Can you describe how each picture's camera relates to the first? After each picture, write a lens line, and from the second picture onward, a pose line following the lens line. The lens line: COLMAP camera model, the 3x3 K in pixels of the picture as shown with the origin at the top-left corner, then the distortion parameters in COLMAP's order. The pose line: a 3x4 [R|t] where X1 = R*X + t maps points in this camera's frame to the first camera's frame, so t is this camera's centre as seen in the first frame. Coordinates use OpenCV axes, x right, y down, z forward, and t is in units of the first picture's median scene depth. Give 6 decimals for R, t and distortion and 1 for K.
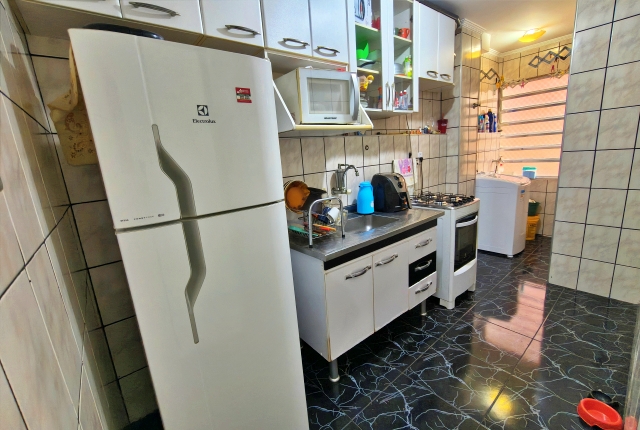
lens RADIAL K [[272.7, 0, 320.6], [0, 272.7, 212.8], [0, 0, 1]] dist [0.000432, -0.000887]
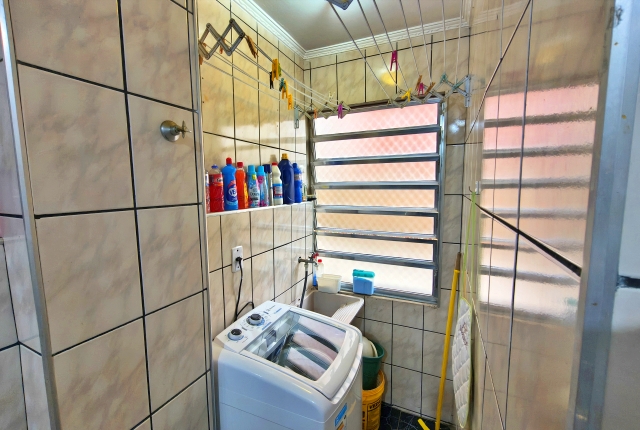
lens RADIAL K [[272.7, 0, 320.6], [0, 272.7, 212.8], [0, 0, 1]] dist [0.000432, -0.000887]
pose [[0.893760, 0.021223, 0.448043, 0.471941], [0.036877, 0.992022, -0.120552, -0.225261], [-0.447027, 0.124267, 0.885847, 0.579739]]
